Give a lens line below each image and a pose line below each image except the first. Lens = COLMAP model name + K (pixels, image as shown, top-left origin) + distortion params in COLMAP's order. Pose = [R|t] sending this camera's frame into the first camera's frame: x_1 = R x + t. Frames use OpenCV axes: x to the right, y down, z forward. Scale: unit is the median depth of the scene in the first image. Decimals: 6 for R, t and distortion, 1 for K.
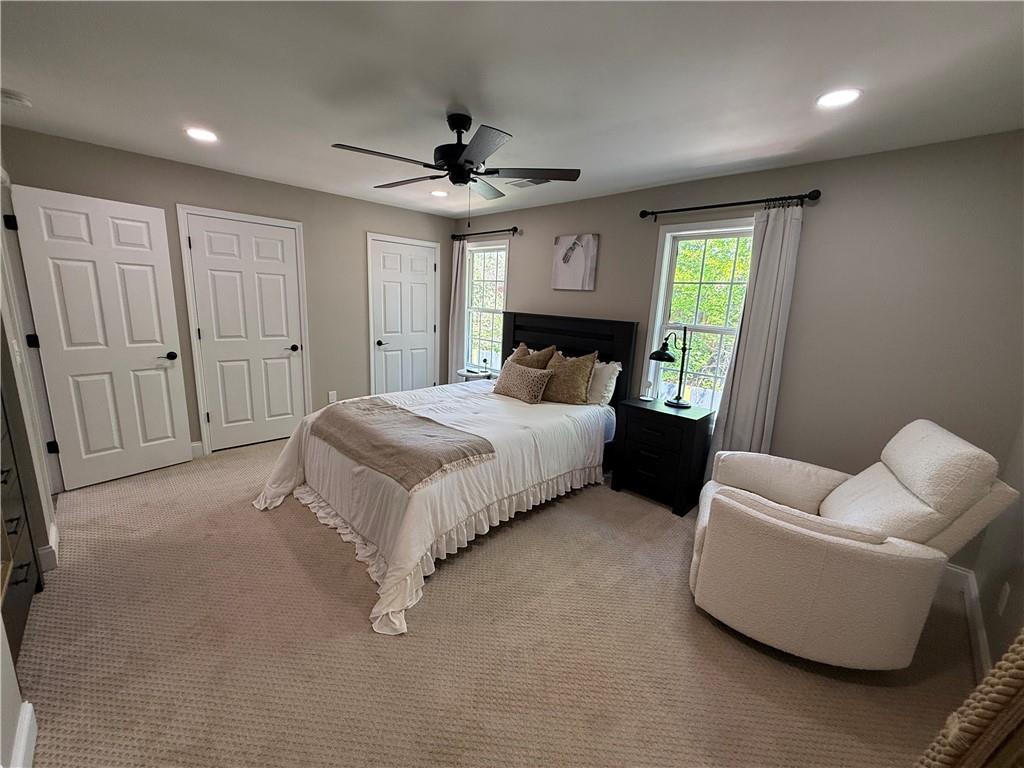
lens RADIAL K [[408.9, 0, 513.9], [0, 408.9, 382.6], [0, 0, 1]] dist [0.001374, -0.000512]
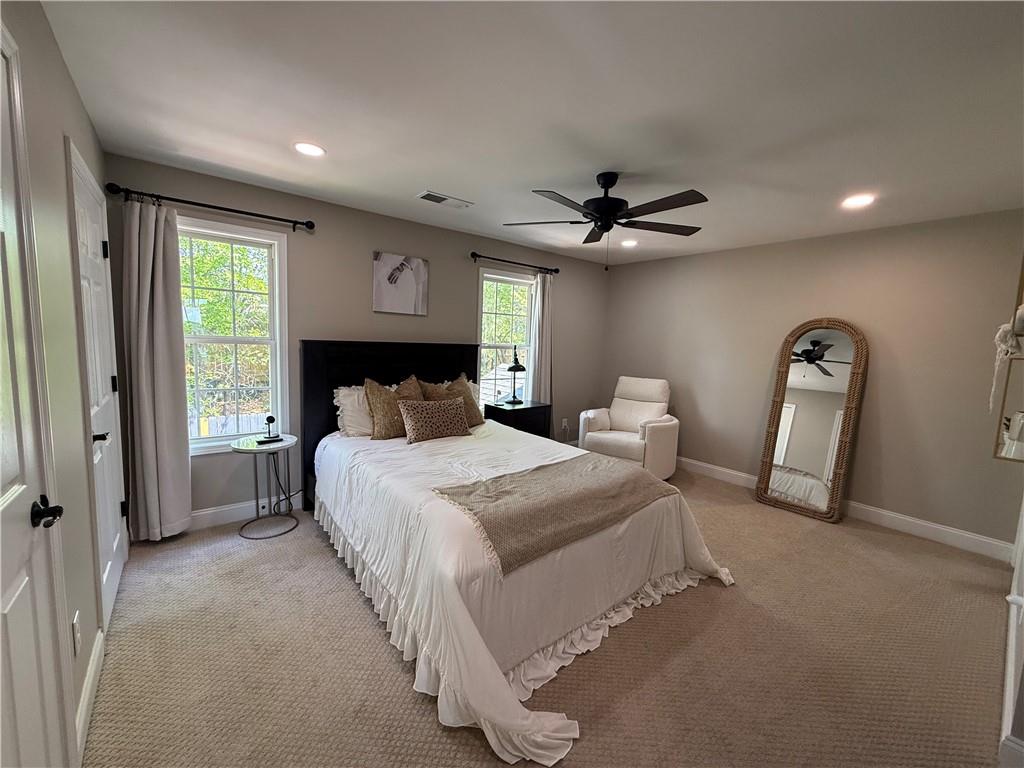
lens RADIAL K [[408.9, 0, 514.2], [0, 408.9, 384.5], [0, 0, 1]] dist [0.001374, -0.000512]
pose [[0.105468, -0.159342, 0.981574, -0.803918], [0.163290, 0.976455, 0.140965, -0.167965], [-0.980924, 0.145414, 0.129004, 0.690496]]
